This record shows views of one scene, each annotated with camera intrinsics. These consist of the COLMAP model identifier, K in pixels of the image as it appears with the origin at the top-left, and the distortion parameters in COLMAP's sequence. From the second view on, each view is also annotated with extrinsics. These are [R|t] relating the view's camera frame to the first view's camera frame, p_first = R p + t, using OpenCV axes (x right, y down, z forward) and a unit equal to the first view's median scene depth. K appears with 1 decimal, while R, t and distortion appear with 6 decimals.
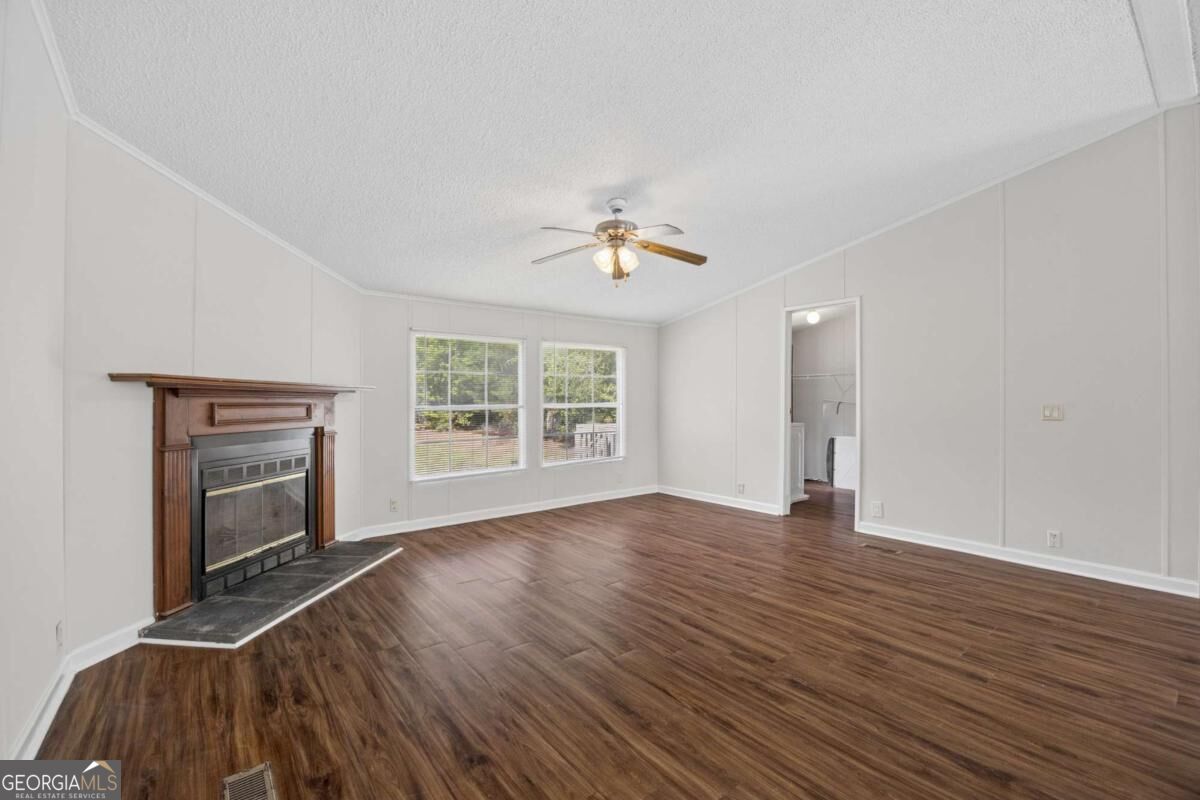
lens RADIAL K [[515.4, 0, 606.7], [0, 515.4, 399.9], [0, 0, 1]] dist [-0.014645, -0.000134]
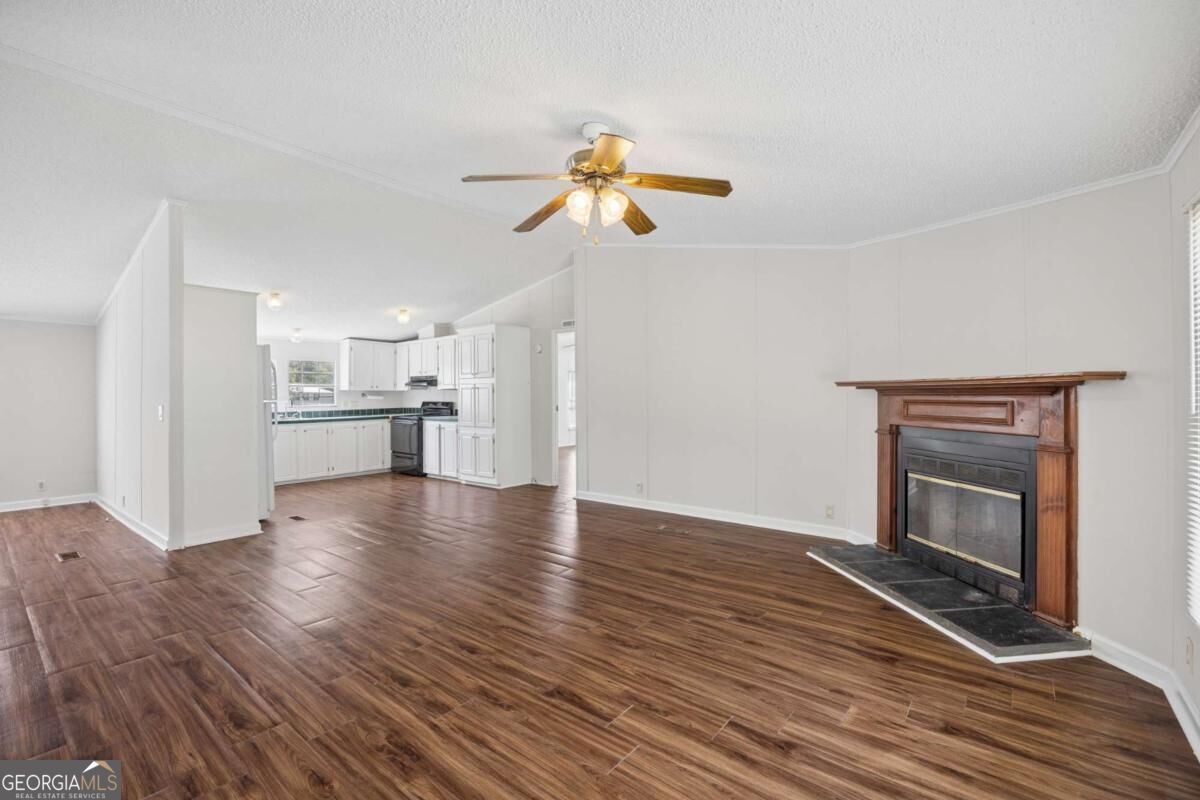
lens RADIAL K [[515.4, 0, 606.7], [0, 515.4, 399.9], [0, 0, 1]] dist [-0.014645, -0.000134]
pose [[-0.971781, 0.008659, -0.235725, 0.217041], [0.007286, 0.999951, 0.006694, -0.008397], [0.235772, 0.004788, -0.971797, 2.079611]]
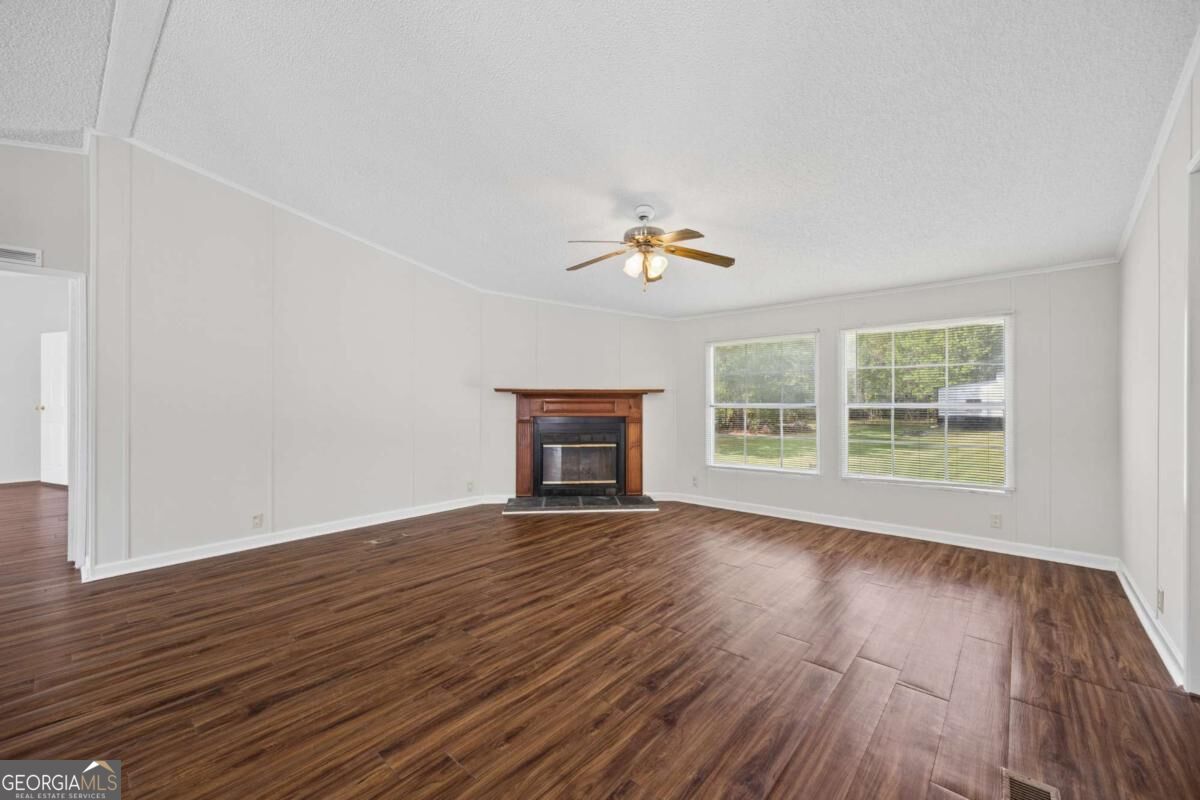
lens RADIAL K [[471.1, 0, 596.7], [0, 471.1, 403.8], [0, 0, 1]] dist [0.001675, -0.000214]
pose [[0.173122, 0.011317, -0.984835, 1.139766], [0.002525, 0.999926, 0.011934, -0.005913], [0.984897, -0.004552, 0.173080, 0.899281]]
